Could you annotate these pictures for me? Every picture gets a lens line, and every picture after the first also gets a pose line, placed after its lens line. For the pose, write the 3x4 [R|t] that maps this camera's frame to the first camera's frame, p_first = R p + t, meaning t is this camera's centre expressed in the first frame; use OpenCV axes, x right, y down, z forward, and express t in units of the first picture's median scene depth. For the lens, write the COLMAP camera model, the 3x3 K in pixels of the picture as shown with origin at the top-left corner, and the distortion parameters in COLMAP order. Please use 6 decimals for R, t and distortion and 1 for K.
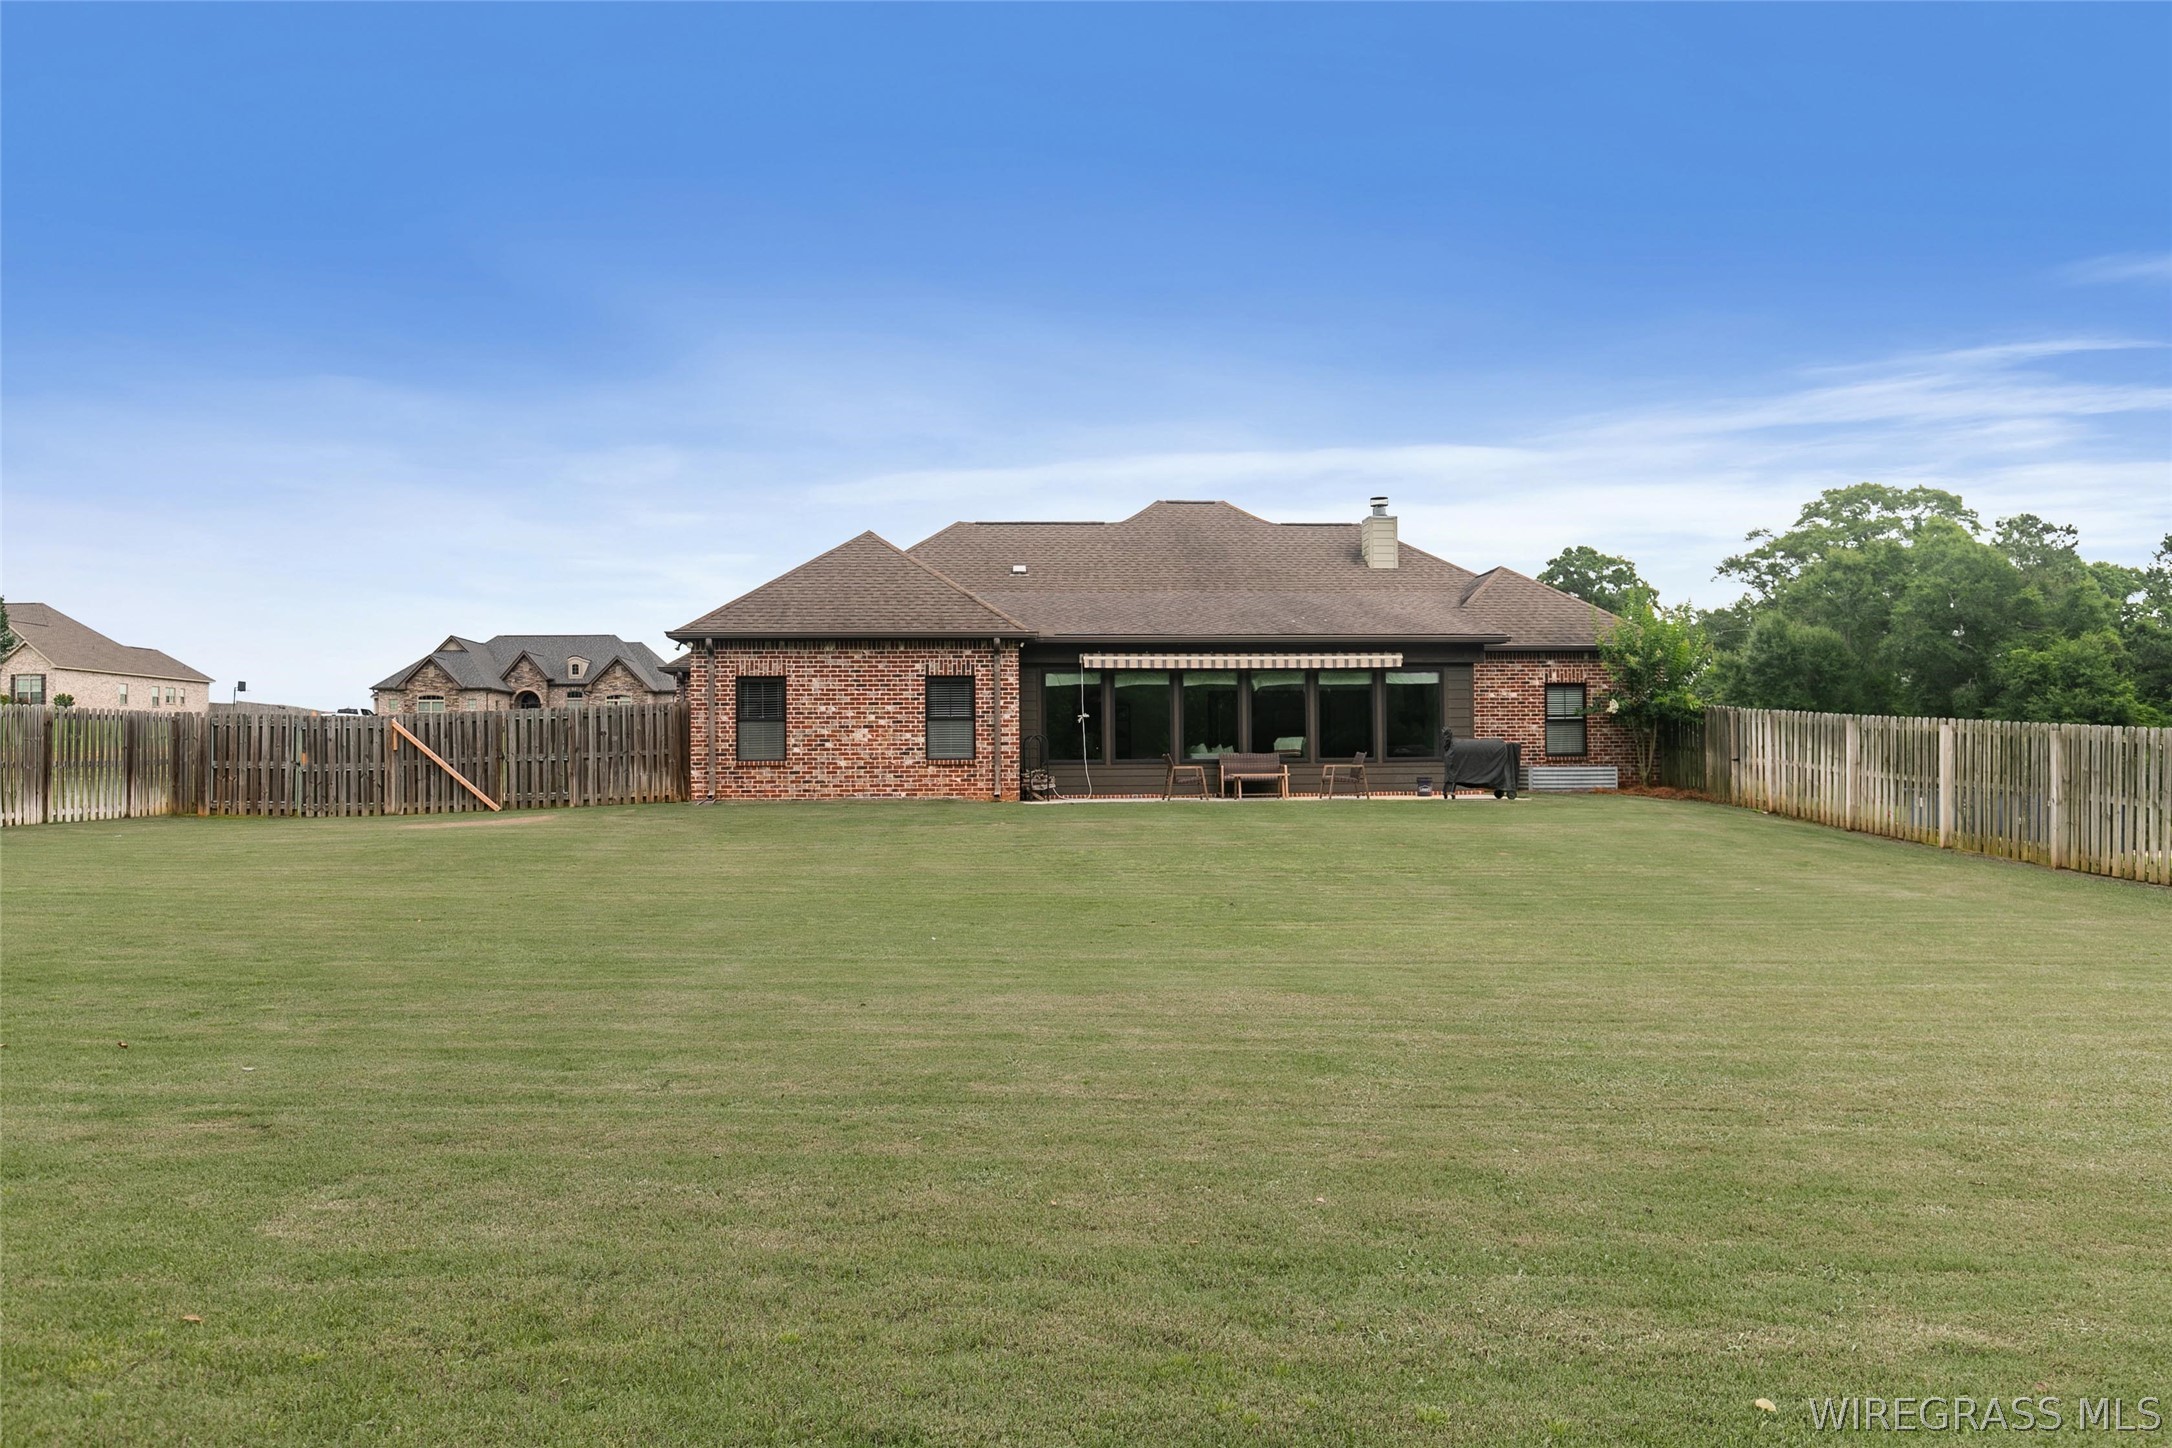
lens RADIAL K [[1585.5, 0, 1082.9], [0, 1585.5, 727.7], [0, 0, 1]] dist [0.001863, 0.000188]
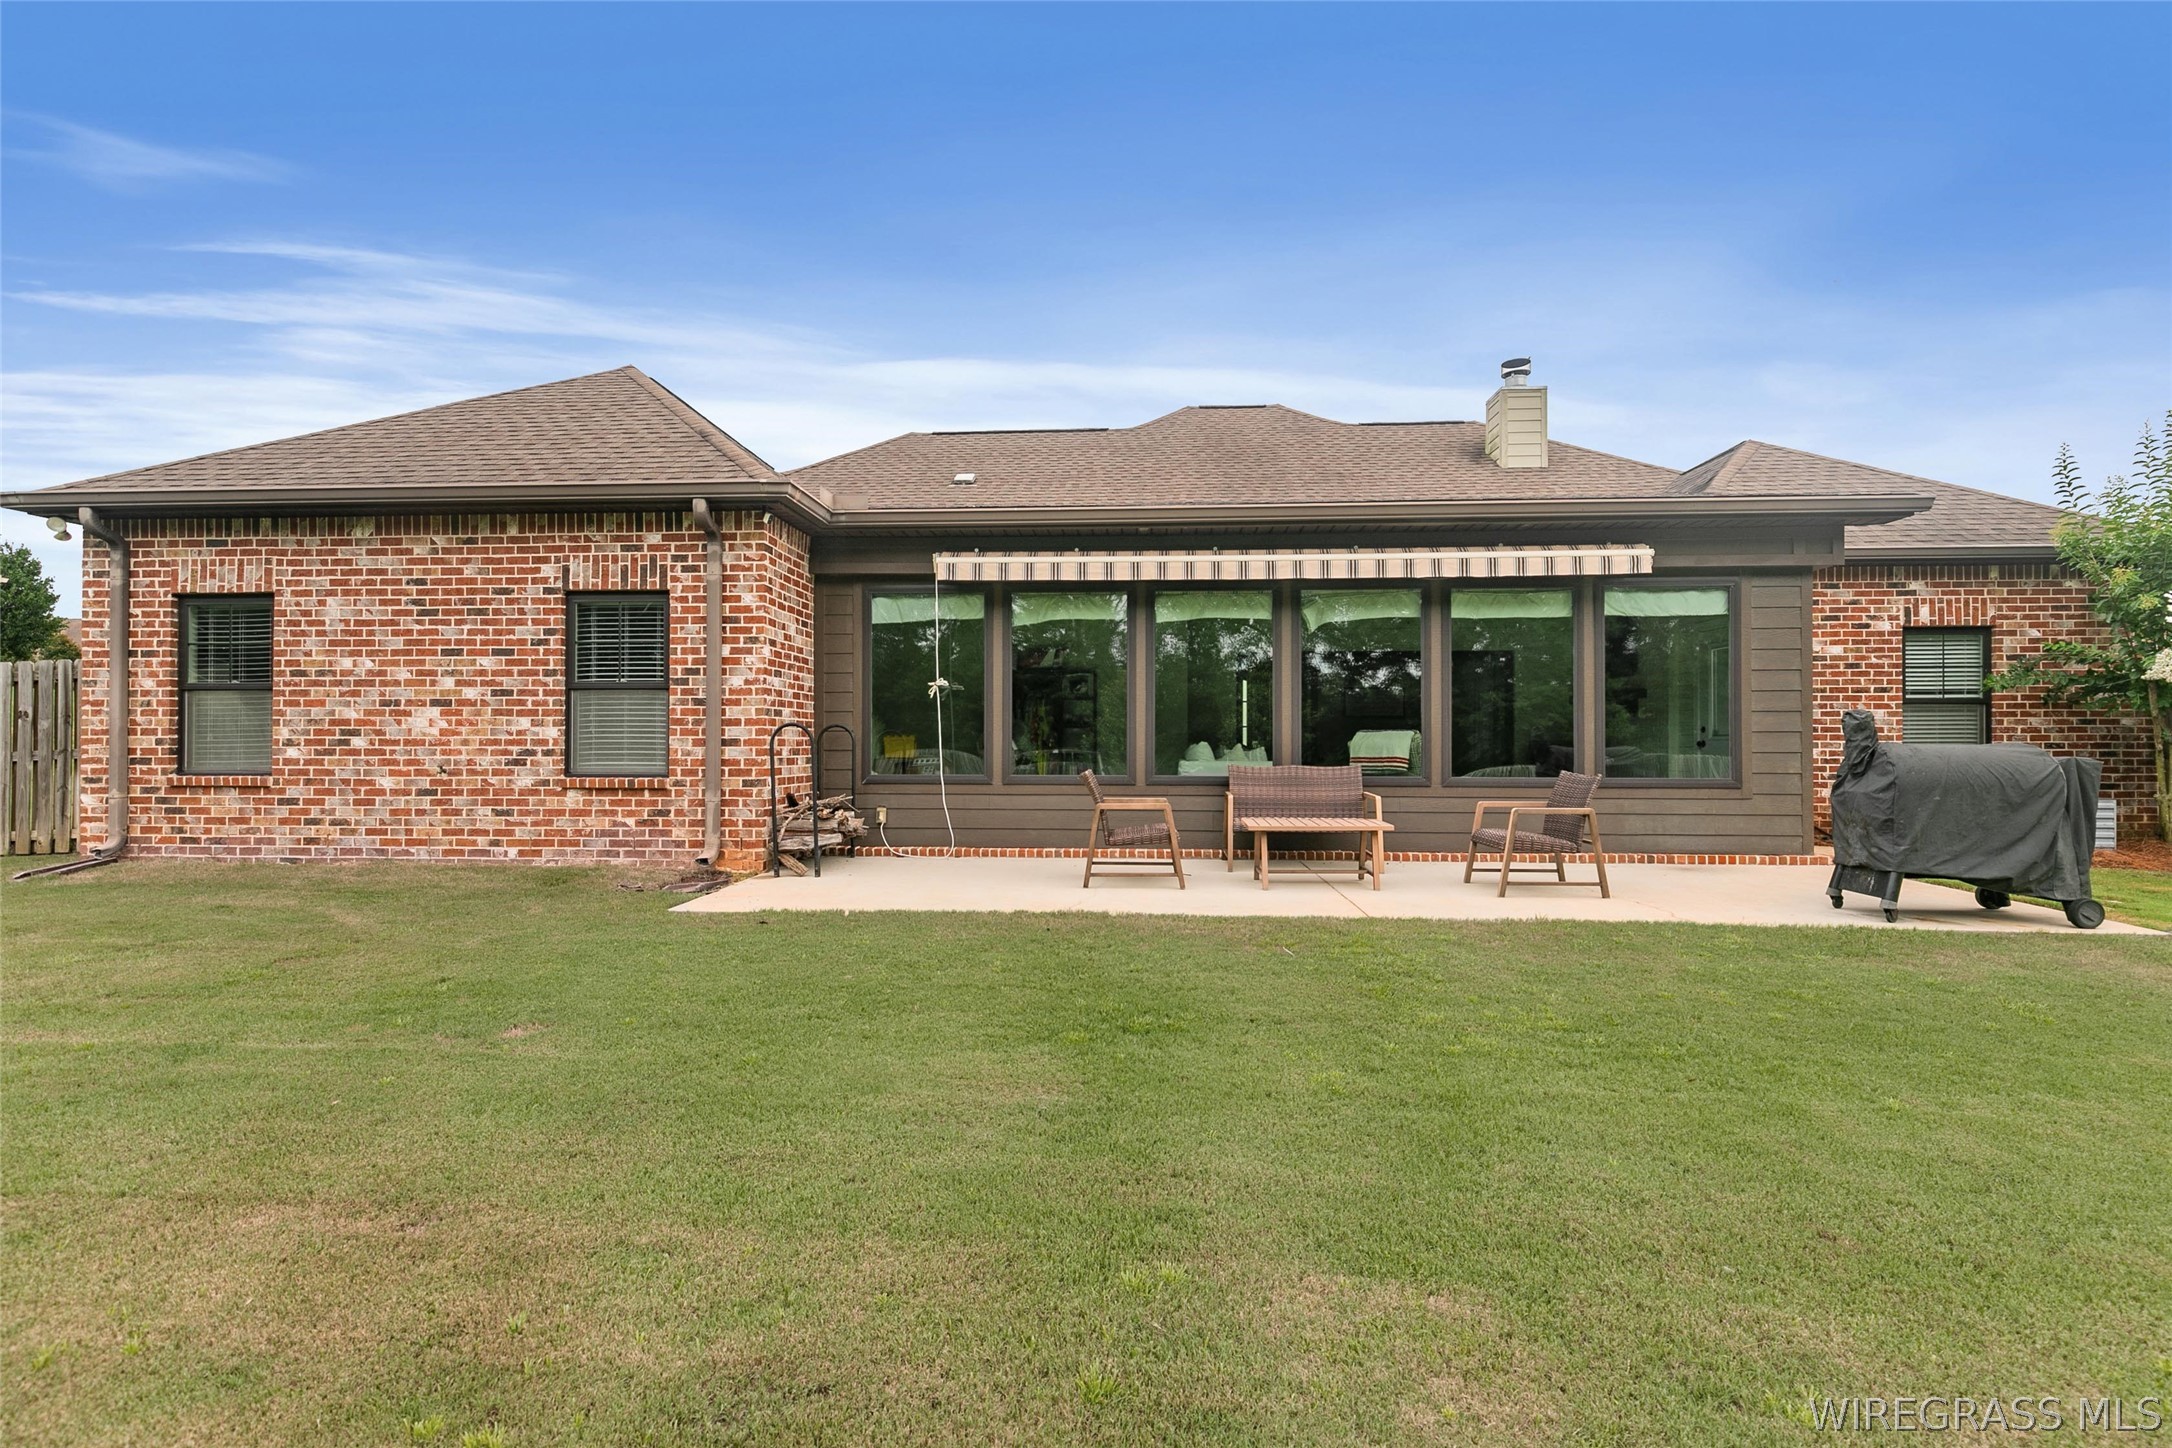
lens RADIAL K [[988.6, 0, 1083.3], [0, 988.6, 732.8], [0, 0, 1]] dist [0.000839, -0.000103]
pose [[0.990889, 0.008315, -0.134426, 0.083256], [-0.006016, 0.999829, 0.017502, 0.001823], [0.134548, -0.016534, 0.990769, 0.714141]]
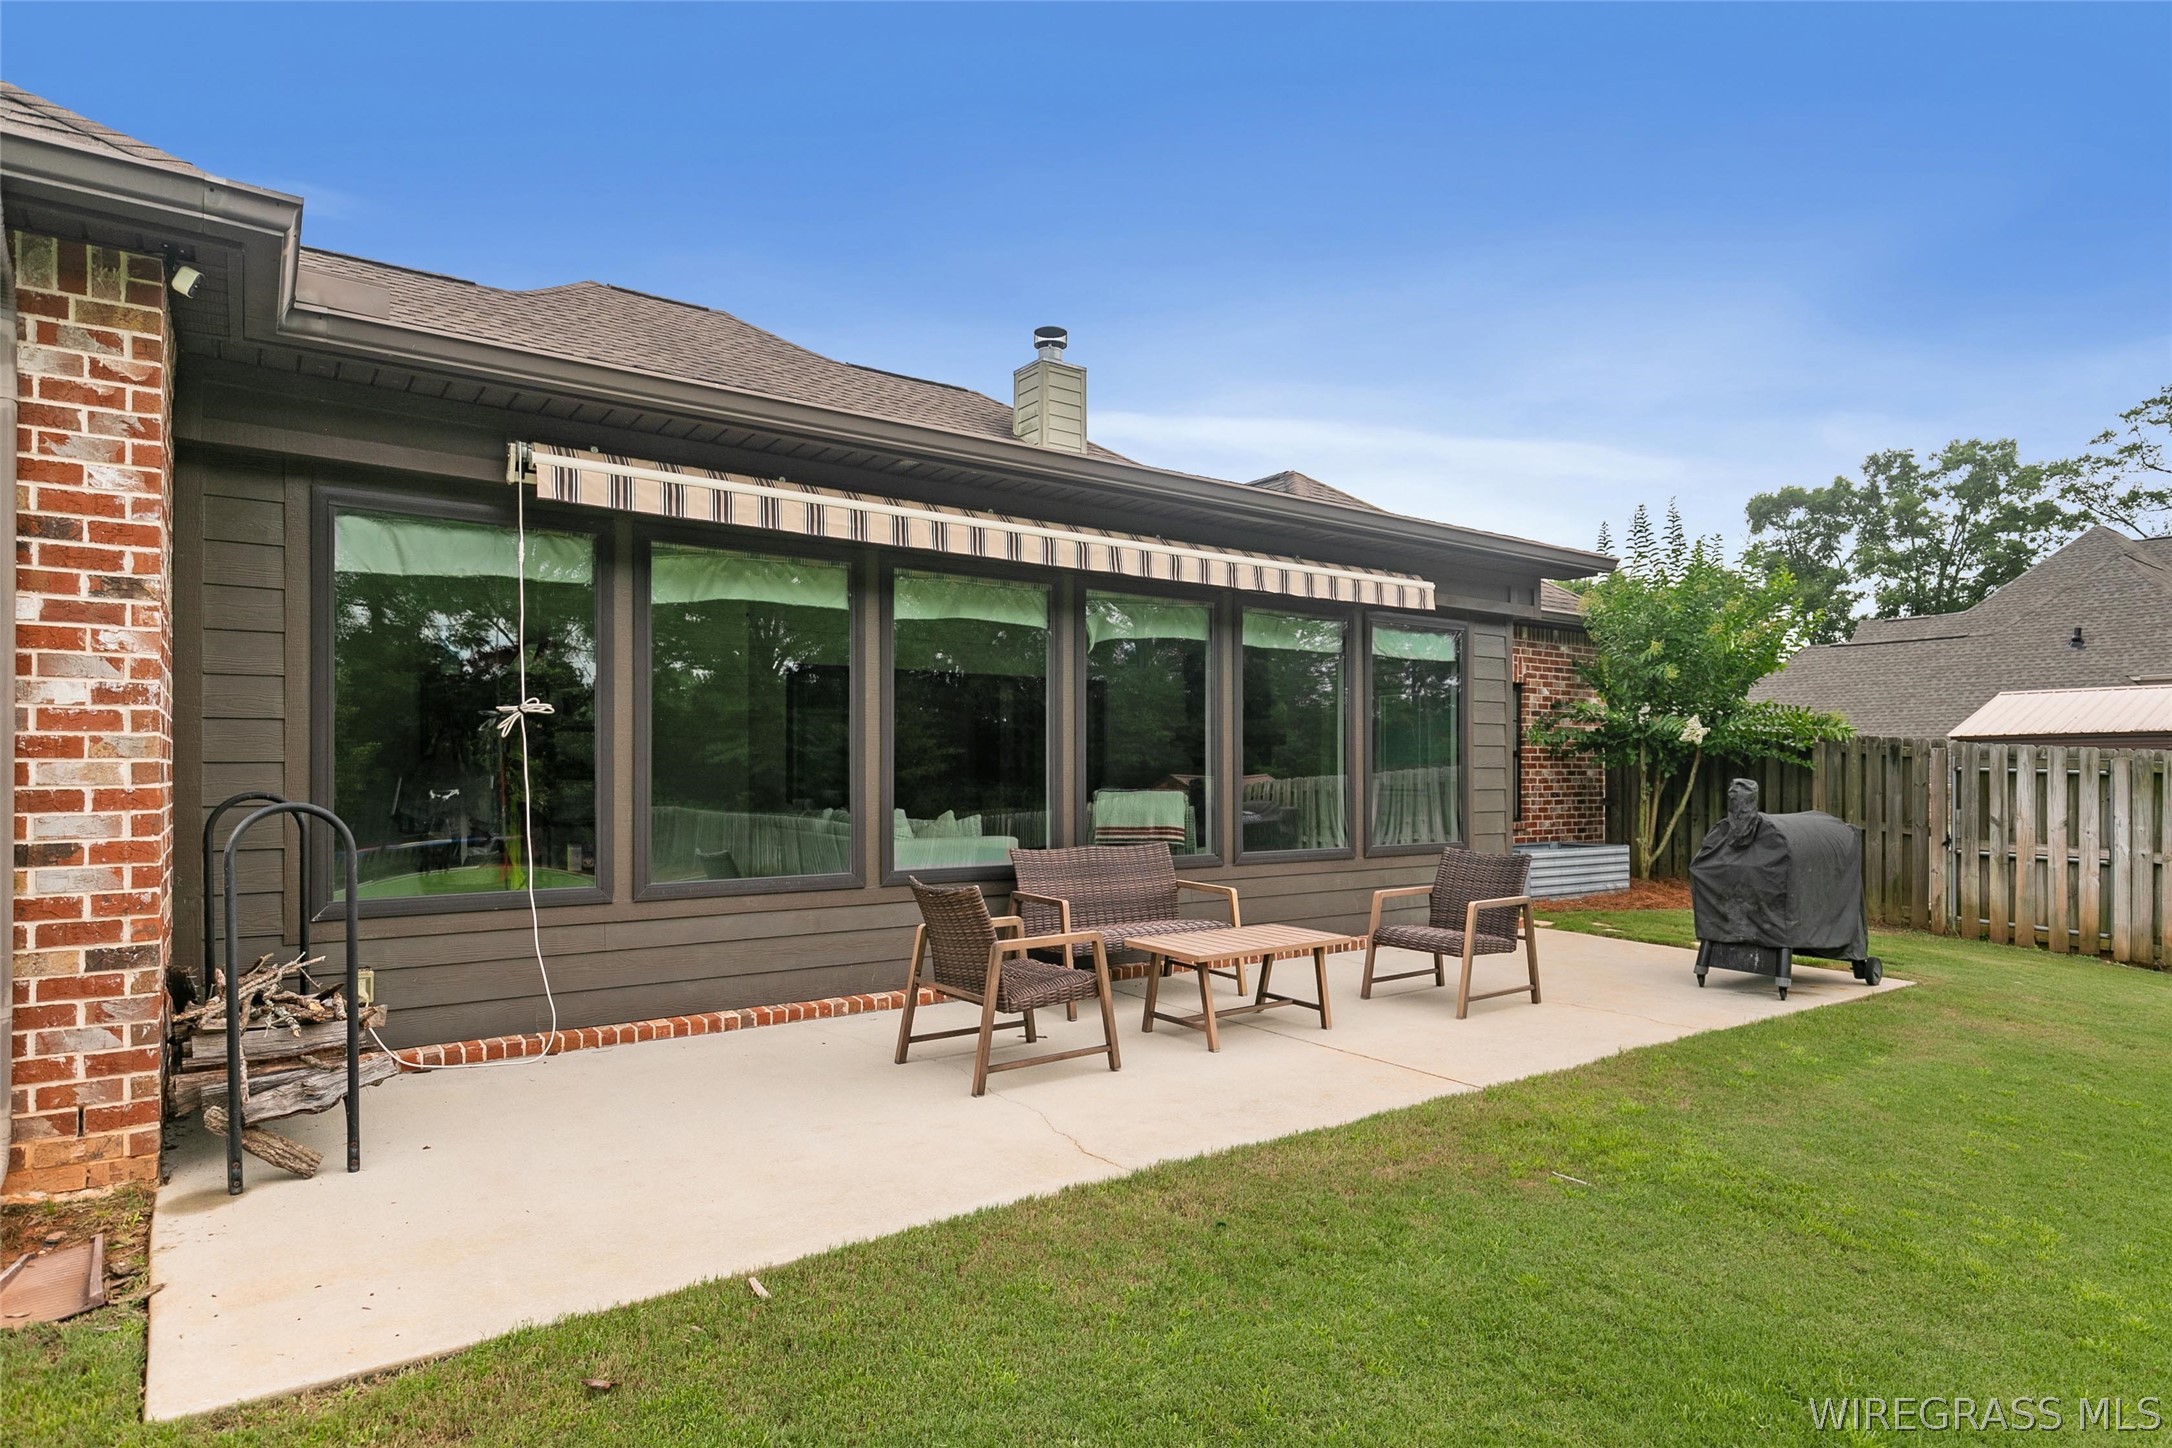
lens RADIAL K [[1188.9, 0, 1075.8], [0, 1188.9, 759.1], [0, 0, 1]] dist [0.000425, 0.000835]
pose [[0.848127, 0.014461, 0.529596, -0.023501], [-0.023919, 0.999653, 0.011009, -0.003873], [-0.529253, -0.022004, 0.848178, 0.809940]]
